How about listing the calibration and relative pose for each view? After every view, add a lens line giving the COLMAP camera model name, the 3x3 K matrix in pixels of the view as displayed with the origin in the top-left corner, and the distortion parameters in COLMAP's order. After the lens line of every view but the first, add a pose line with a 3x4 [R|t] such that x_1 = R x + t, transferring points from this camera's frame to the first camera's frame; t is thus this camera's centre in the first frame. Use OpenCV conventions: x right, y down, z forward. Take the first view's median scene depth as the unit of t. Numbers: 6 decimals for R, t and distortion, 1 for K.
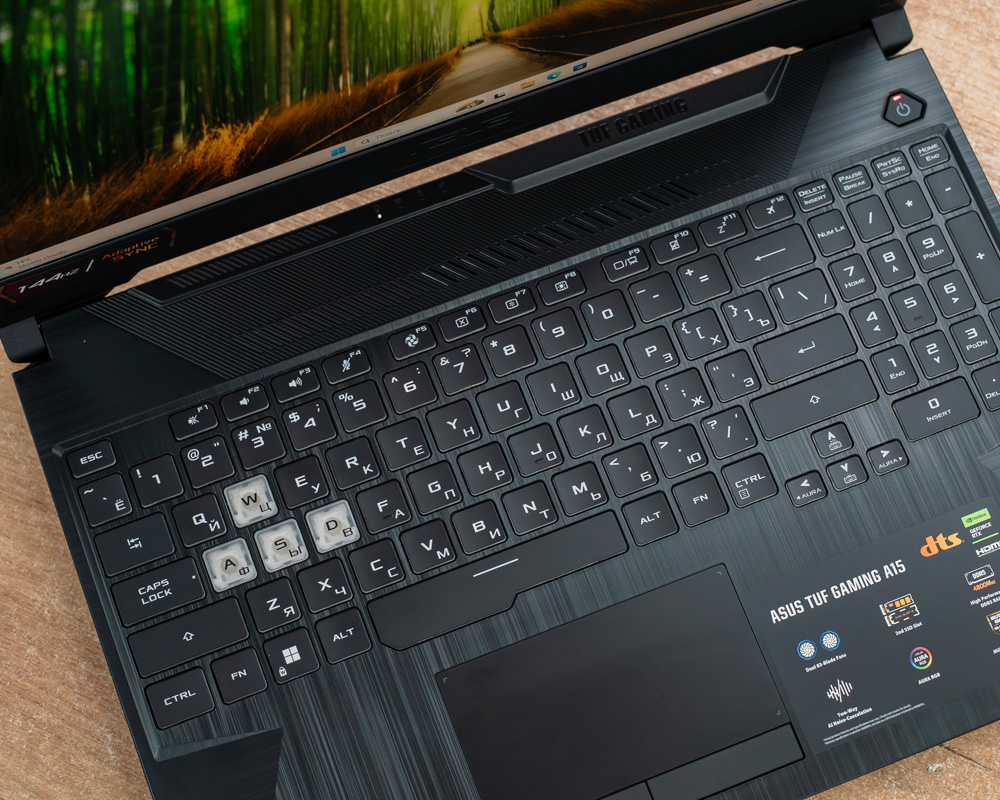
lens RADIAL K [[1970.2, 0, 502.0], [0, 1970.2, 400.7], [0, 0, 1]] dist [-0.057156, 0.000000]
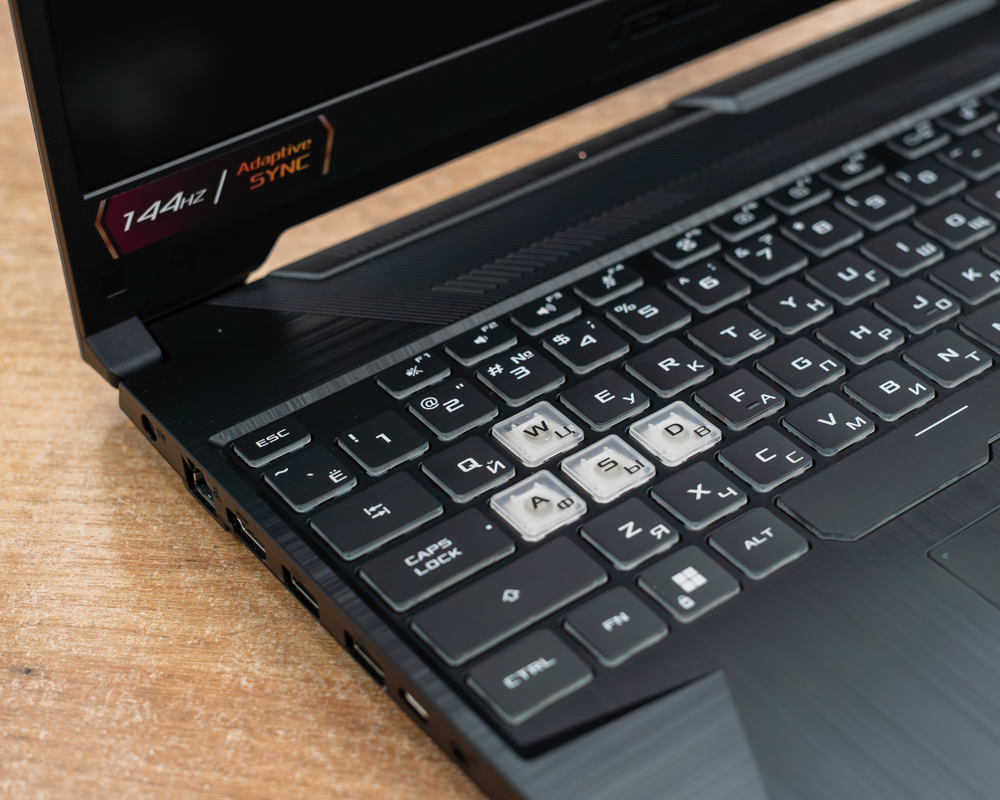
lens RADIAL K [[1970.2, 0, 496.7], [0, 1970.2, 399.0], [0, 0, 1]] dist [-0.057156, 0.000000]
pose [[0.962911, -0.188296, 0.193253, -0.260480], [0.266201, 0.779867, -0.566520, 0.396611], [-0.044038, 0.596952, 0.801067, 0.488054]]
